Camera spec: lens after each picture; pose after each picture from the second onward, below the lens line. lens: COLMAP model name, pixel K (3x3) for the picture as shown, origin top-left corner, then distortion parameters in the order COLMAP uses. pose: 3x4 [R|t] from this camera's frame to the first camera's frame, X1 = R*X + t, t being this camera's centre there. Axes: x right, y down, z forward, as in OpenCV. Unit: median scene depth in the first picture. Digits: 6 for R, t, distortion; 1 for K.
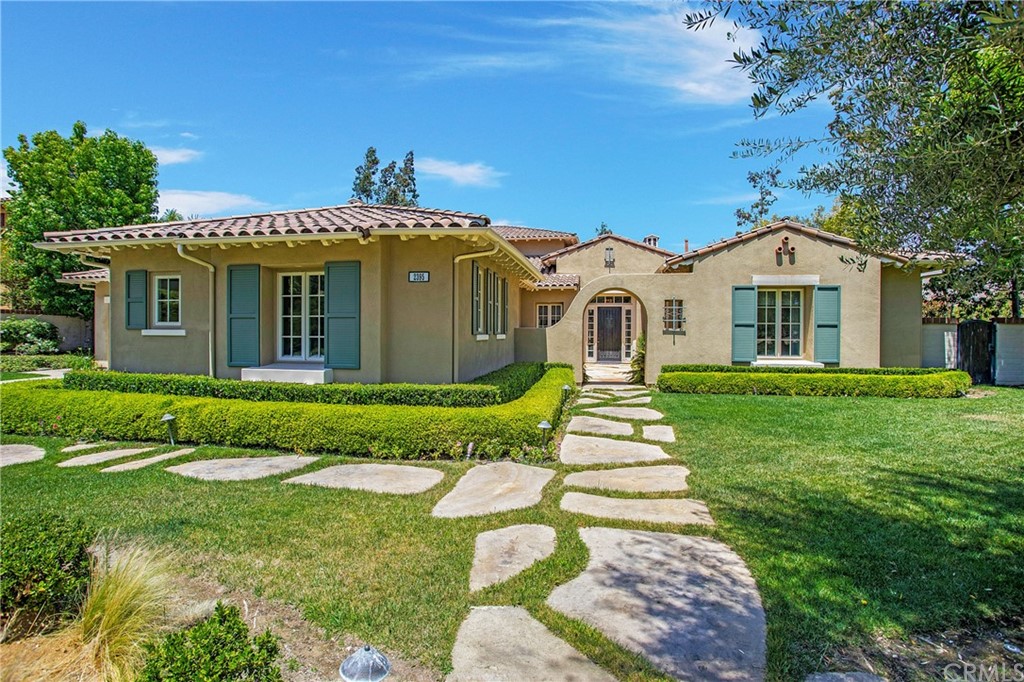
lens RADIAL K [[508.8, 0, 520.0], [0, 508.8, 340.5], [0, 0, 1]] dist [-0.026771, 0.000794]
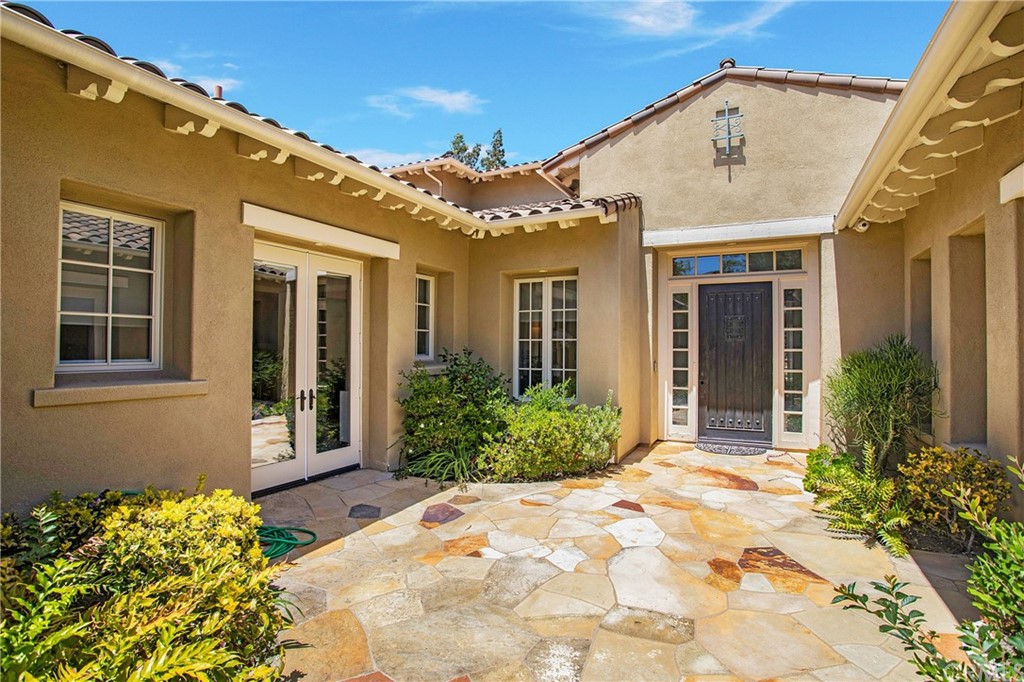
lens RADIAL K [[508.8, 0, 513.8], [0, 508.8, 337.8], [0, 0, 1]] dist [-0.026771, 0.000794]
pose [[0.955859, -0.007656, -0.293727, 0.135656], [0.000727, 0.999719, -0.023692, -0.021232], [0.293825, 0.022433, 0.955596, 0.633386]]
